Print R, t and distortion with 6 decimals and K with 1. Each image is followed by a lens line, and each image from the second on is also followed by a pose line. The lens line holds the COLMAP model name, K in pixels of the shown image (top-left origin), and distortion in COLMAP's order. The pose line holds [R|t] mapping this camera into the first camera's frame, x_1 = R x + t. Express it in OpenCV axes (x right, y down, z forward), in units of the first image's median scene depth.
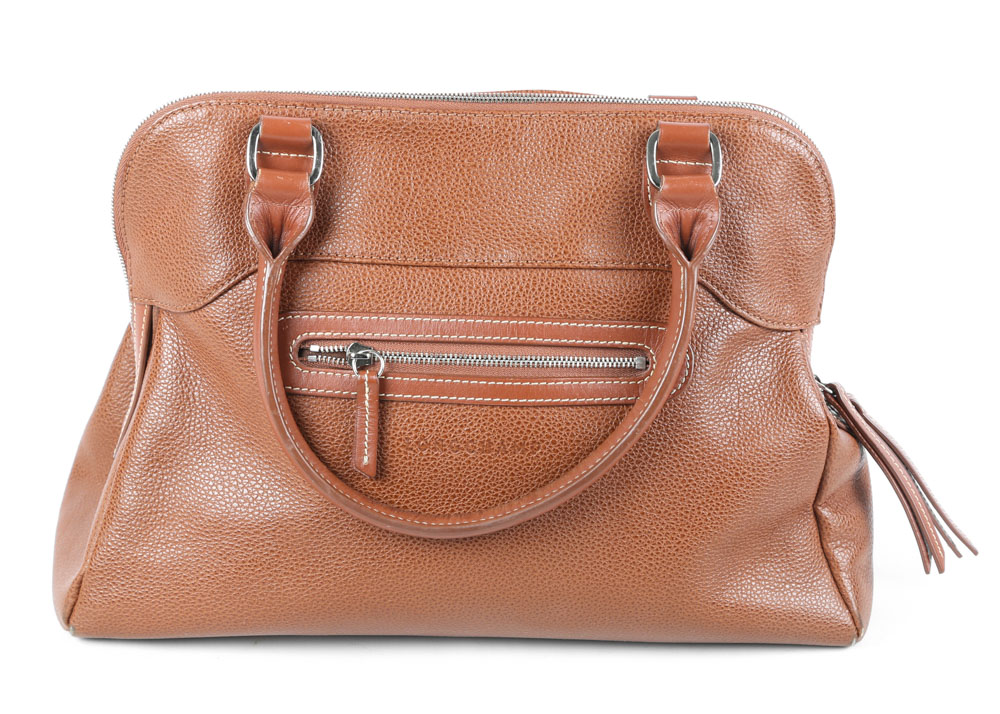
lens RADIAL K [[3796.5, 0, 500.3], [0, 3796.5, 357.0], [0, 0, 1]] dist [-0.110866, 0.000000]
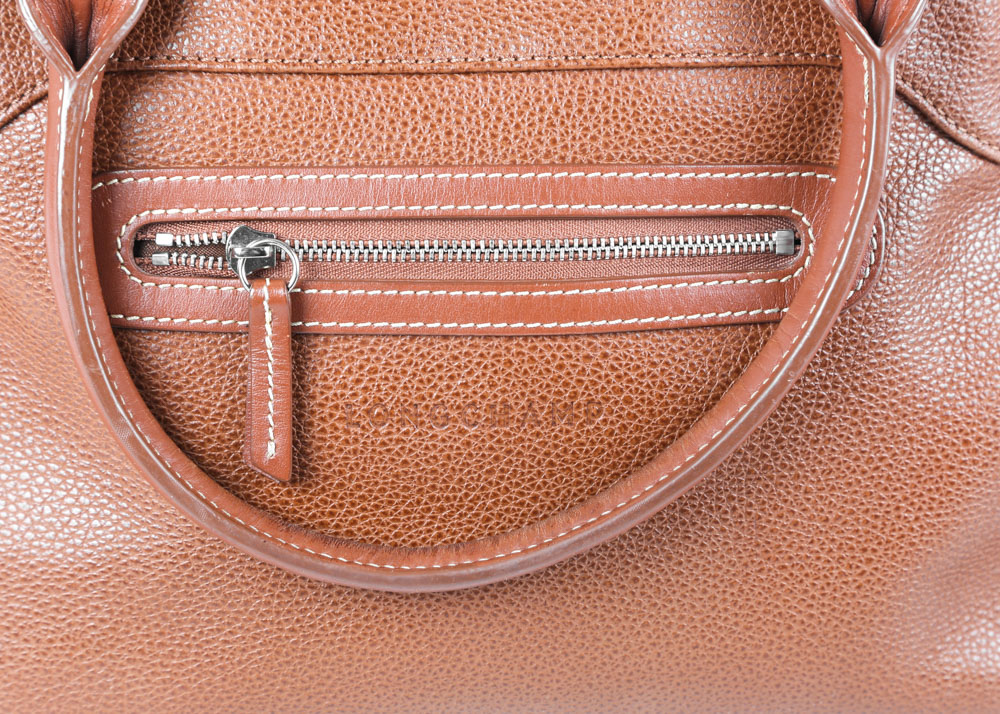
lens RADIAL K [[3141.9, 0, 498.9], [0, 3141.9, 357.4], [0, 0, 1]] dist [-0.177251, 0.000000]
pose [[0.998338, -0.040000, 0.041476, -0.021509], [0.036684, 0.996291, 0.077842, -0.017971], [-0.044435, -0.076191, 0.996103, 0.566940]]
